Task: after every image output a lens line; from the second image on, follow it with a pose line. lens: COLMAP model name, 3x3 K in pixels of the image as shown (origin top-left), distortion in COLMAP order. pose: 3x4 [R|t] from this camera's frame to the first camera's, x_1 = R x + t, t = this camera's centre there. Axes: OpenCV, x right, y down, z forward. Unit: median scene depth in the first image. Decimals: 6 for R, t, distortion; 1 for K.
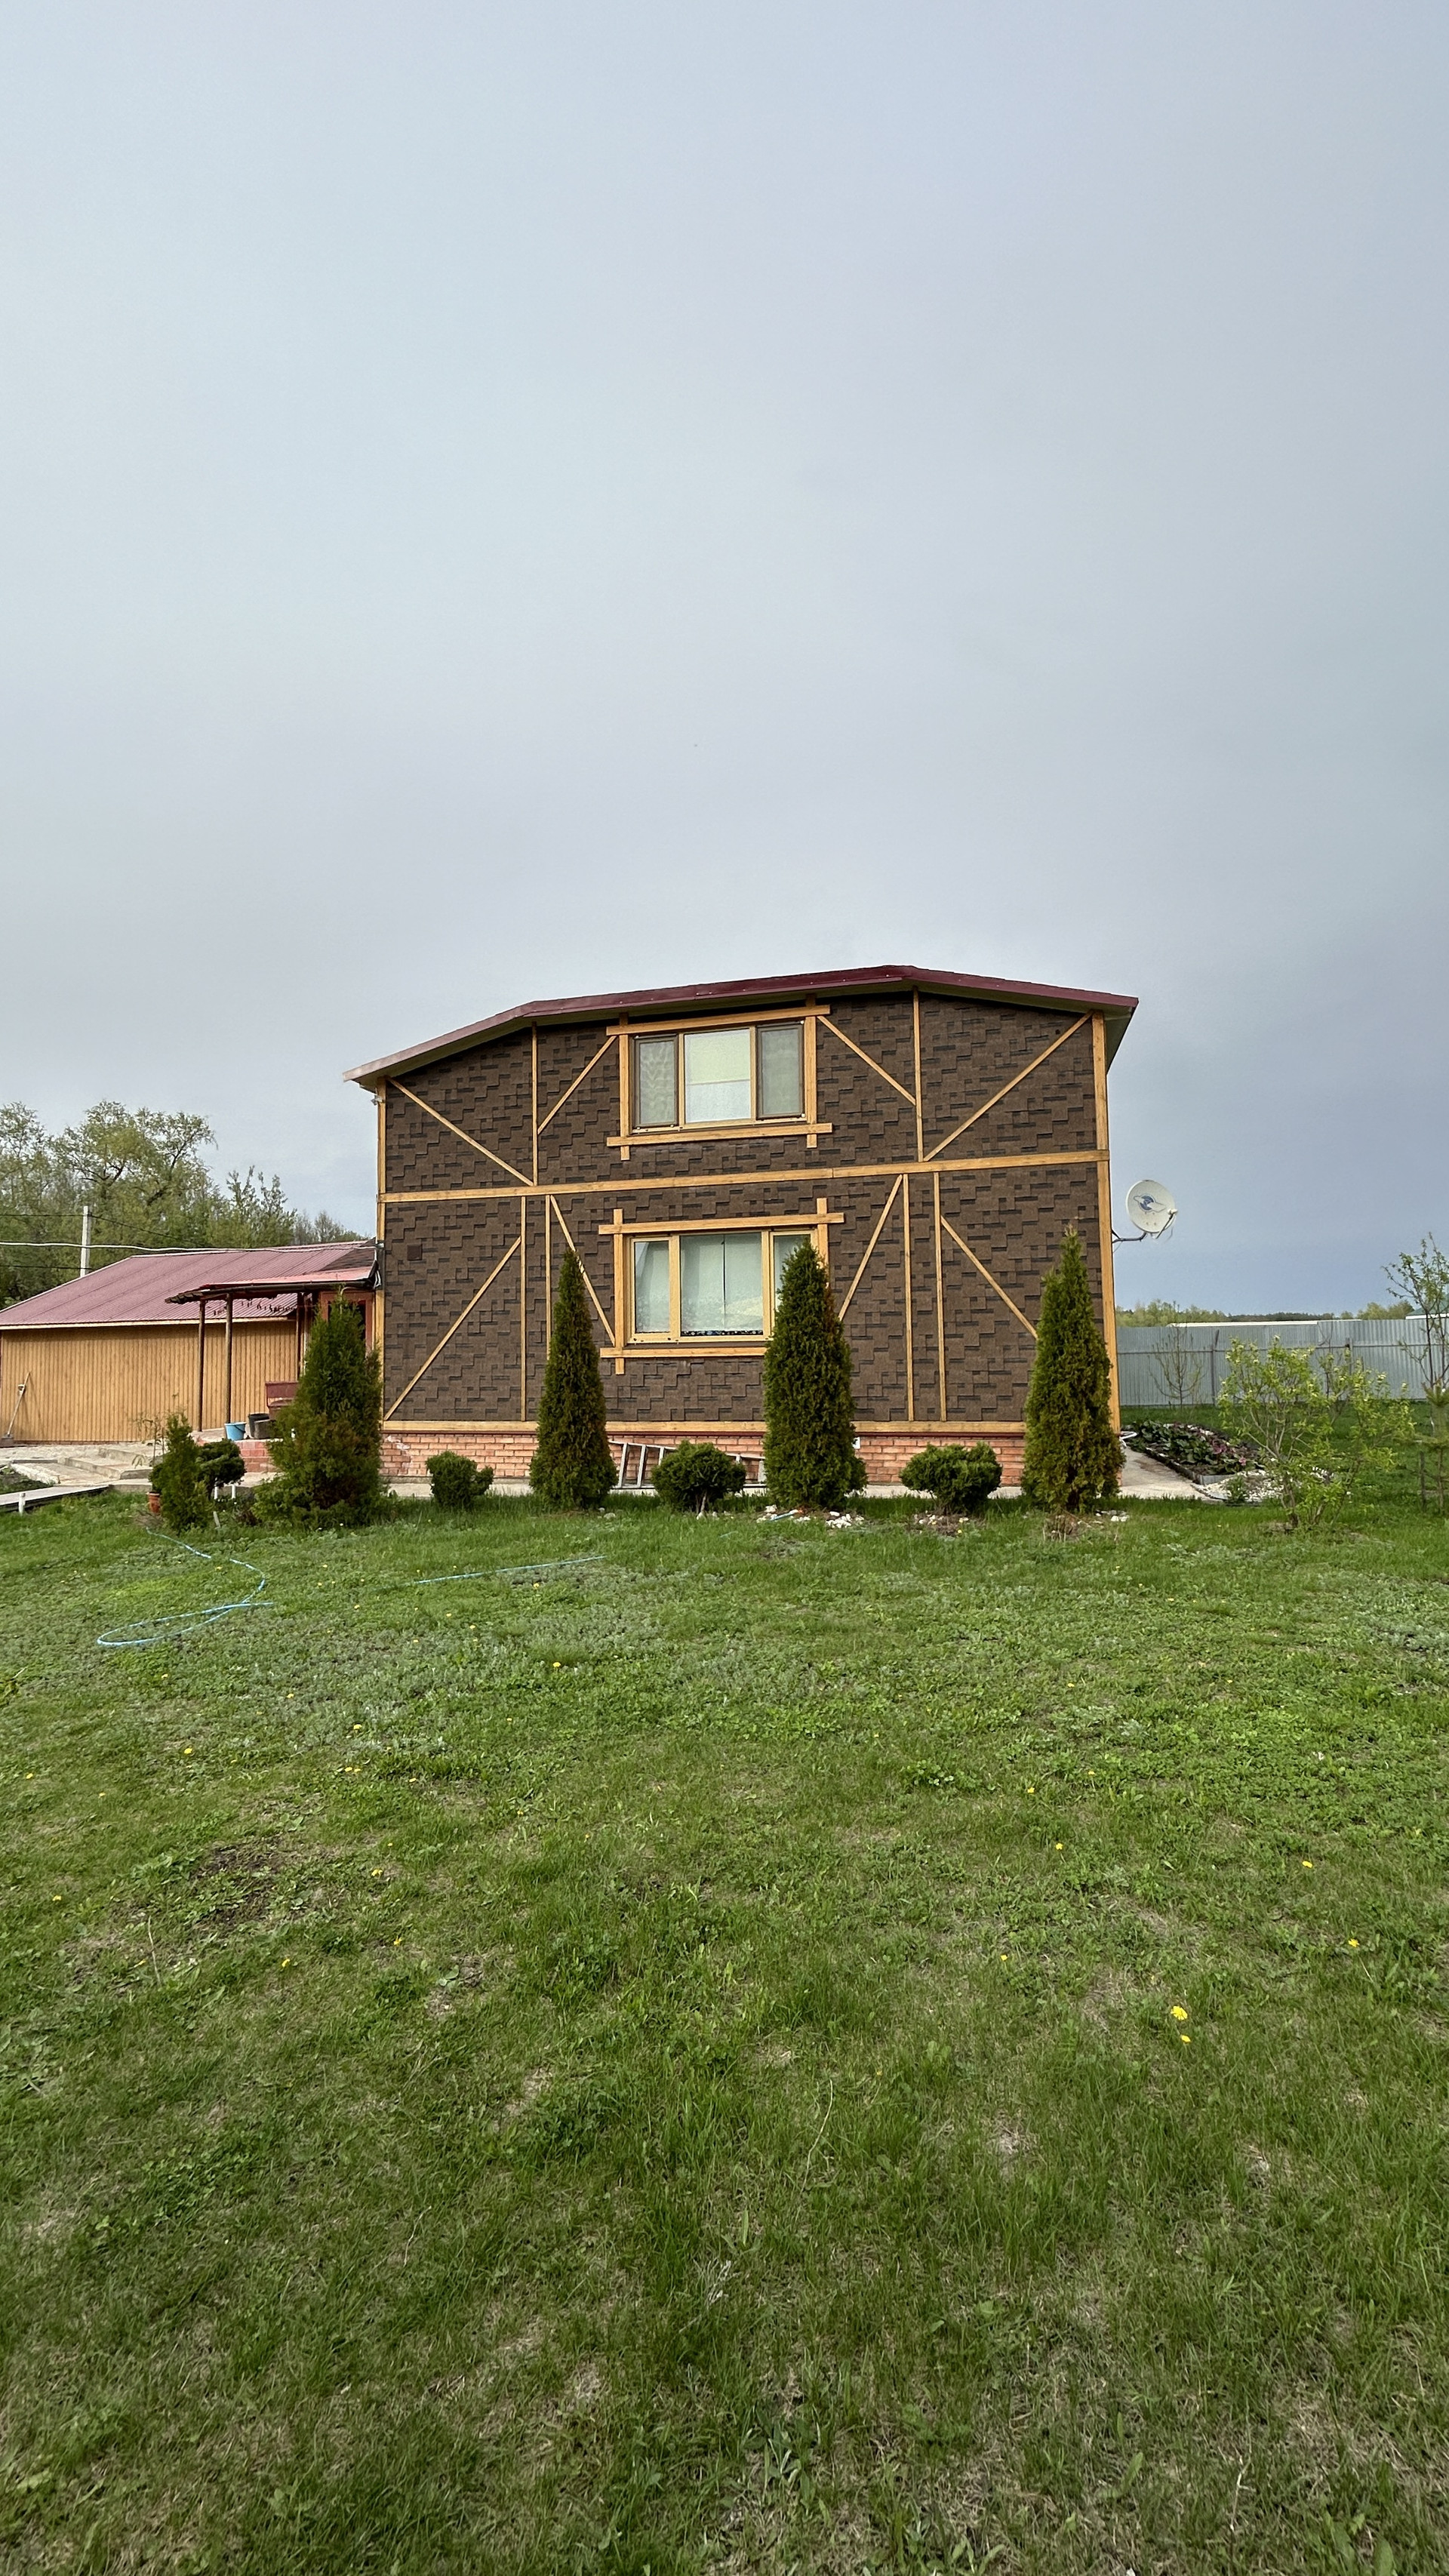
lens RADIAL K [[1043.4, 0, 727.3], [0, 1043.4, 1282.6], [0, 0, 1]] dist [-0.000399, -0.000019]
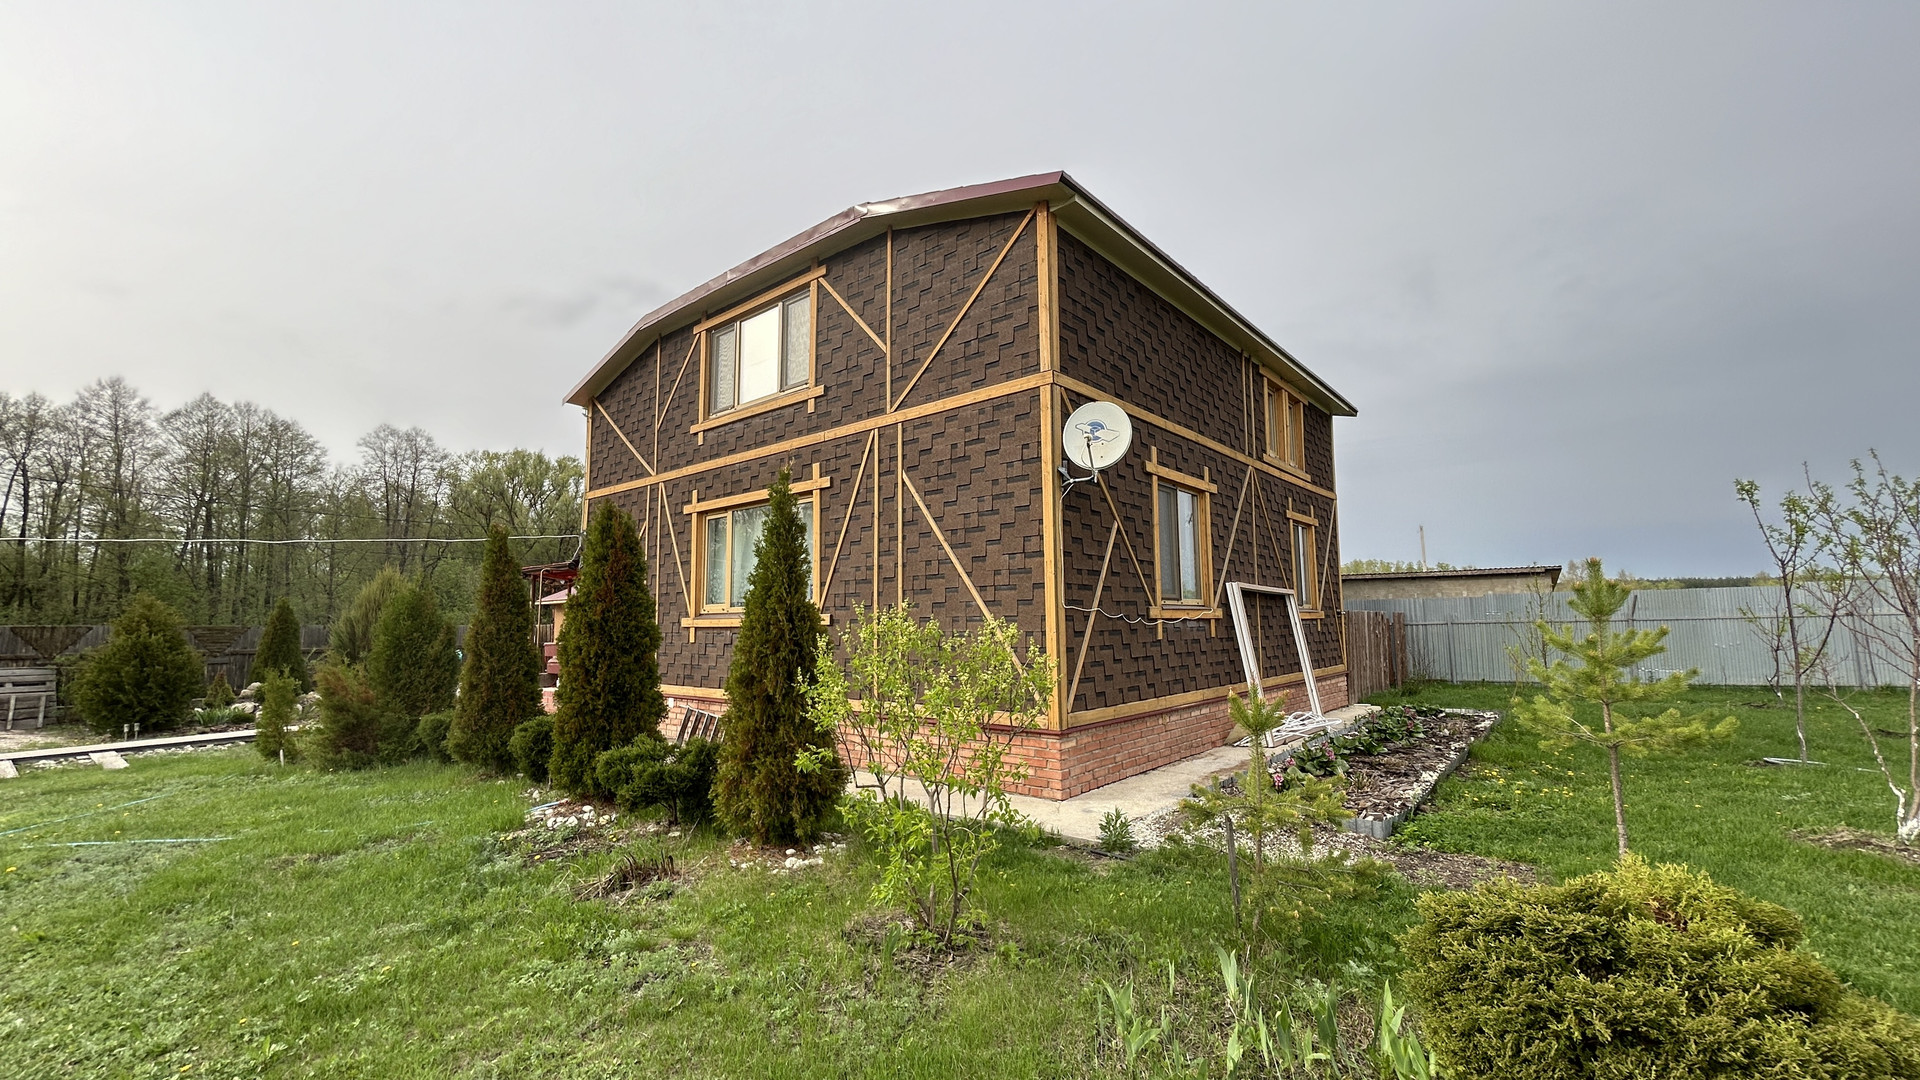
lens RADIAL K [[777.7, 0, 959.0], [0, 777.7, 543.5], [0, 0, 1]] dist [-0.000399, -0.000019]
pose [[0.897488, -0.038941, -0.439316, 0.522714], [0.026690, 0.999064, -0.034031, 0.021604], [0.440230, 0.018817, 0.897688, 0.413334]]
